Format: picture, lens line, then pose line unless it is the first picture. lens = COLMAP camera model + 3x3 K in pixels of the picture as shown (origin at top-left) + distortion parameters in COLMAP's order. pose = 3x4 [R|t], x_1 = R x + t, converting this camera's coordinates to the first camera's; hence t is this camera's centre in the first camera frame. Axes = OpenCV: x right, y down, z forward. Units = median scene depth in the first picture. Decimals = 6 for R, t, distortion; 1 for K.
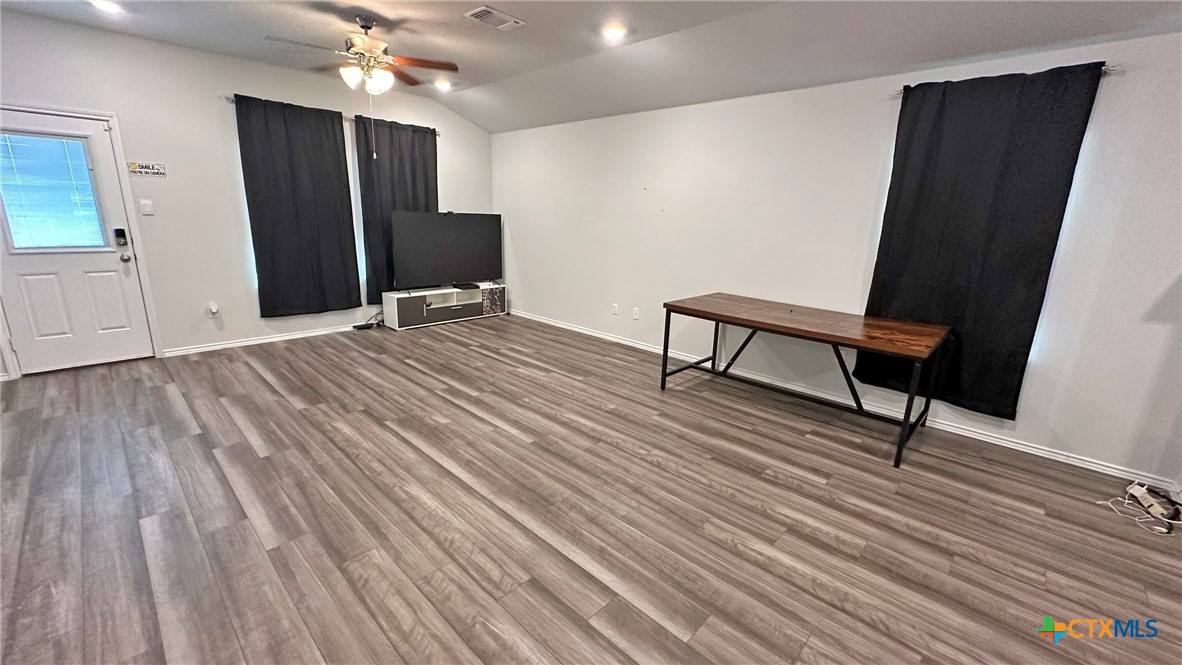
lens RADIAL K [[471.3, 0, 591.1], [0, 471.3, 330.3], [0, 0, 1]] dist [-0.002017, 0.001066]
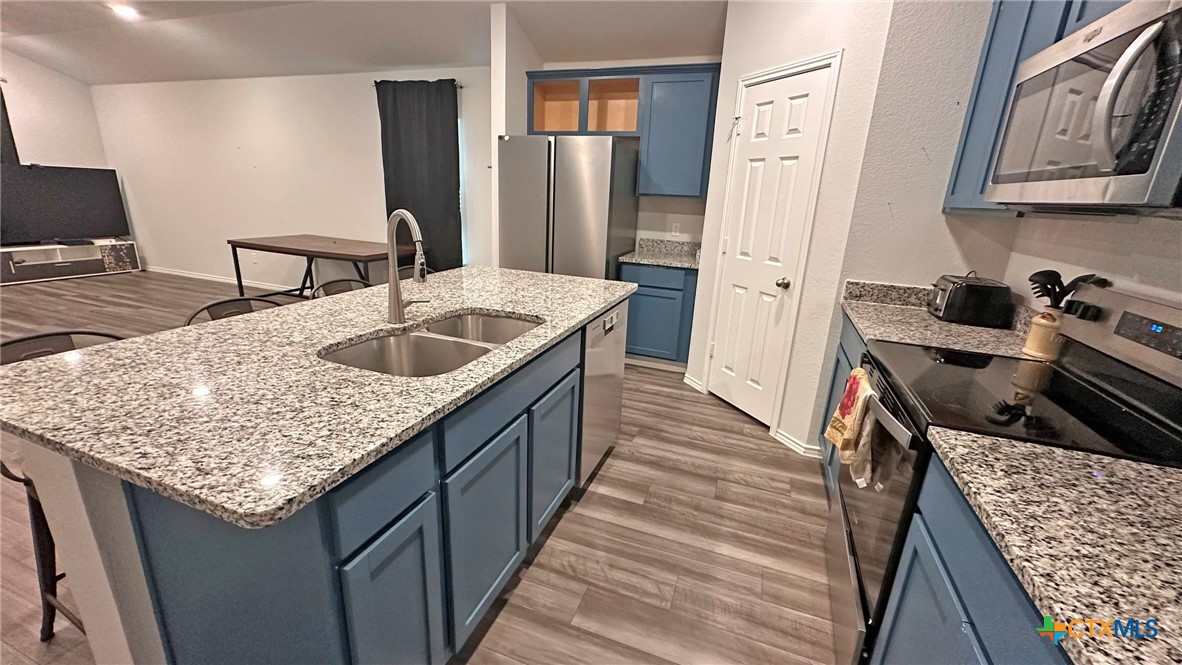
lens RADIAL K [[471.3, 0, 589.6], [0, 471.3, 330.8], [0, 0, 1]] dist [-0.002017, 0.001066]
pose [[0.920292, -0.102032, 0.377692, 0.560377], [0.079434, 0.994016, 0.074979, 0.169379], [-0.383082, -0.039001, 0.922890, -0.547434]]
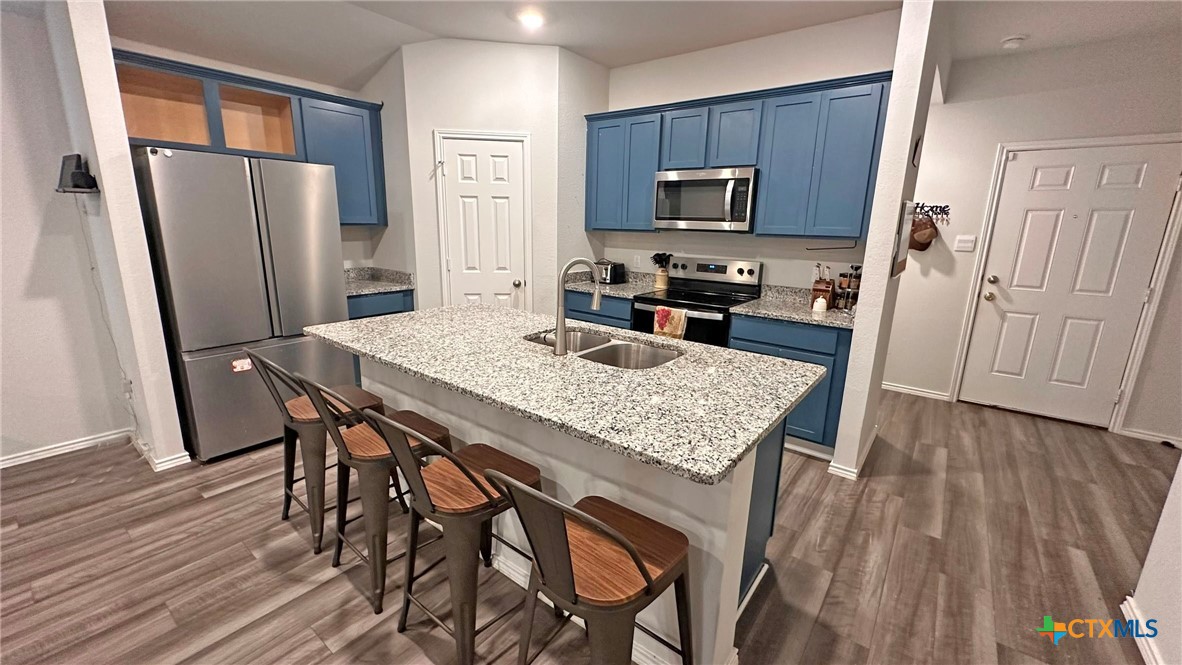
lens RADIAL K [[471.3, 0, 589.5], [0, 471.3, 331.7], [0, 0, 1]] dist [-0.002017, 0.001066]
pose [[-0.098457, -0.259187, 0.960796, 0.059149], [0.216197, 0.936855, 0.274884, 0.019670], [-0.971373, 0.234786, -0.036205, -0.076107]]
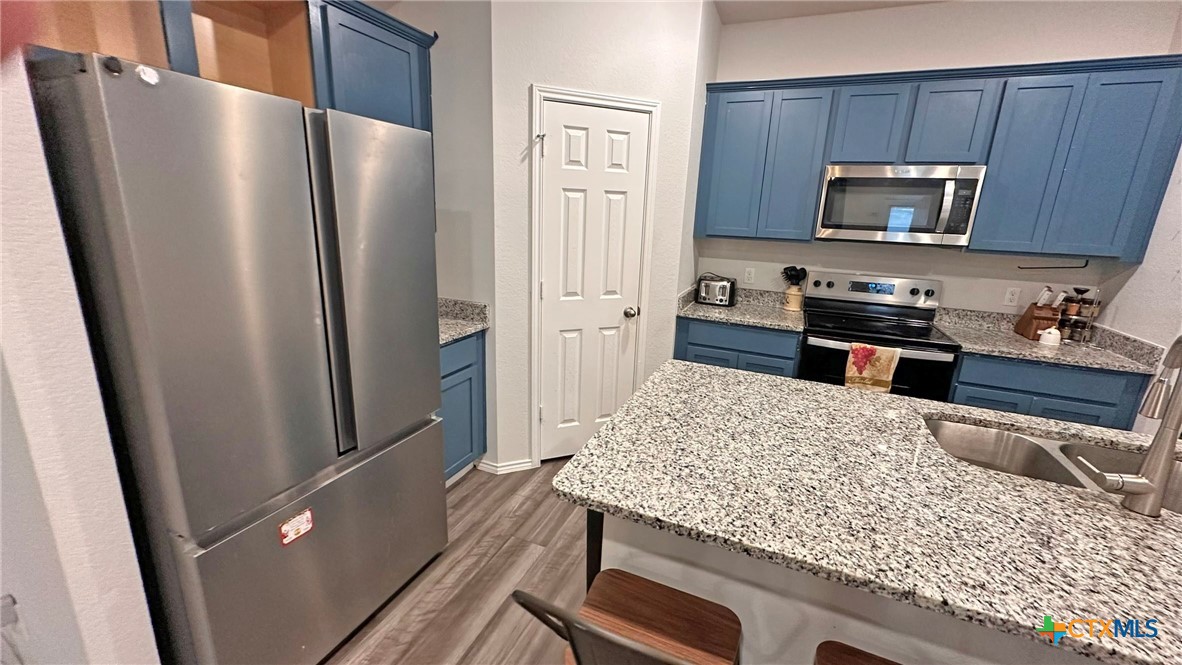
lens RADIAL K [[471.3, 0, 589.4], [0, 471.3, 331.8], [0, 0, 1]] dist [-0.002017, 0.001066]
pose [[-0.345773, -0.274728, 0.897199, 0.452154], [0.178017, 0.919605, 0.350196, -0.076660], [-0.921277, 0.280805, -0.269068, 0.294243]]
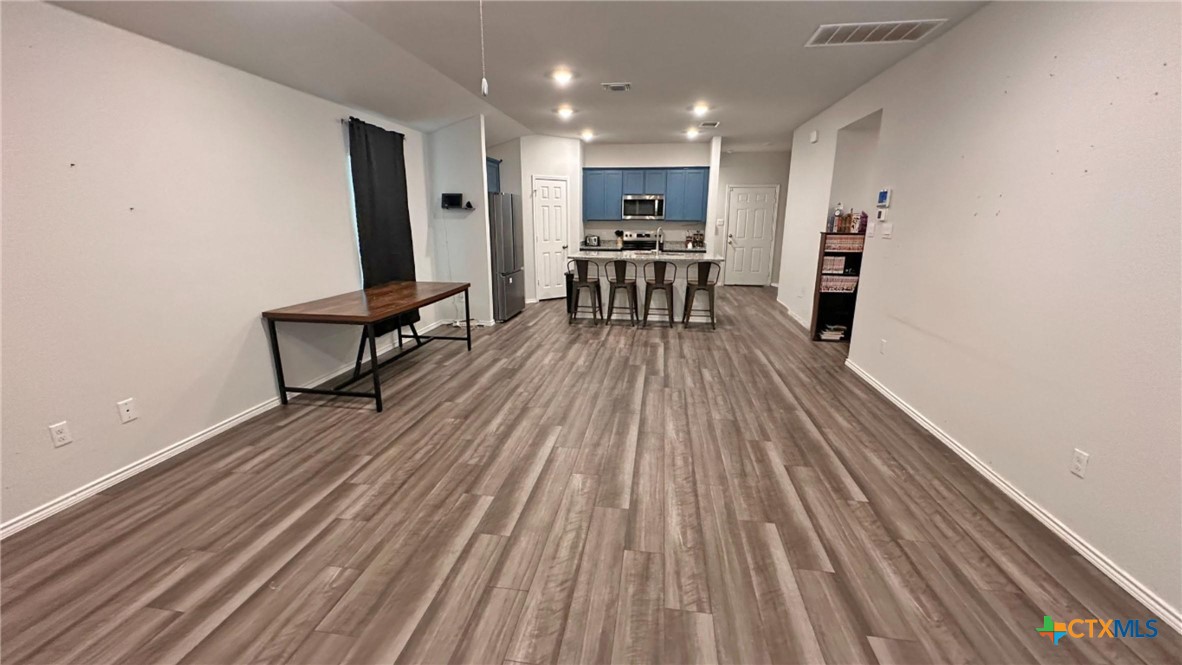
lens RADIAL K [[471.3, 0, 589.8], [0, 471.3, 332.0], [0, 0, 1]] dist [-0.002017, 0.001066]
pose [[-0.570522, -0.227942, 0.789017, -0.812495], [0.177878, 0.903614, 0.389668, -0.313894], [-0.801788, 0.362663, -0.474985, 1.139063]]
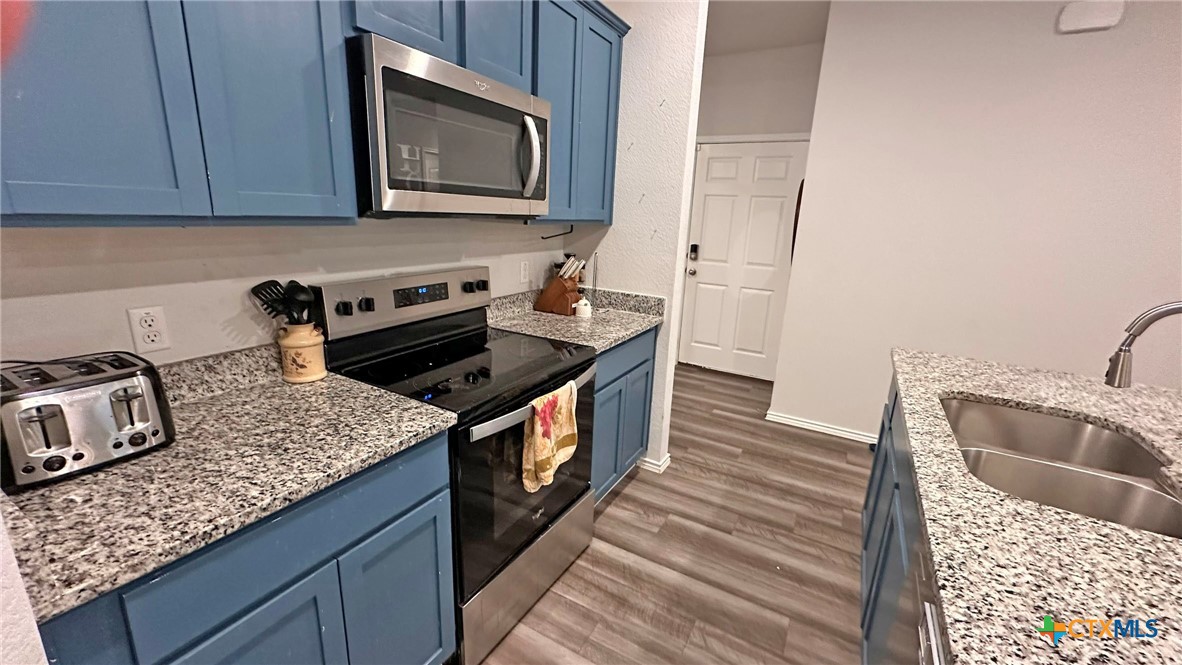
lens RADIAL K [[471.3, 0, 591.7], [0, 471.3, 330.6], [0, 0, 1]] dist [-0.002017, 0.001066]
pose [[-0.966712, -0.011809, -0.255594, 0.993904], [-0.131821, 0.879147, 0.457956, 0.018684], [0.219297, 0.476404, -0.851439, 0.061034]]
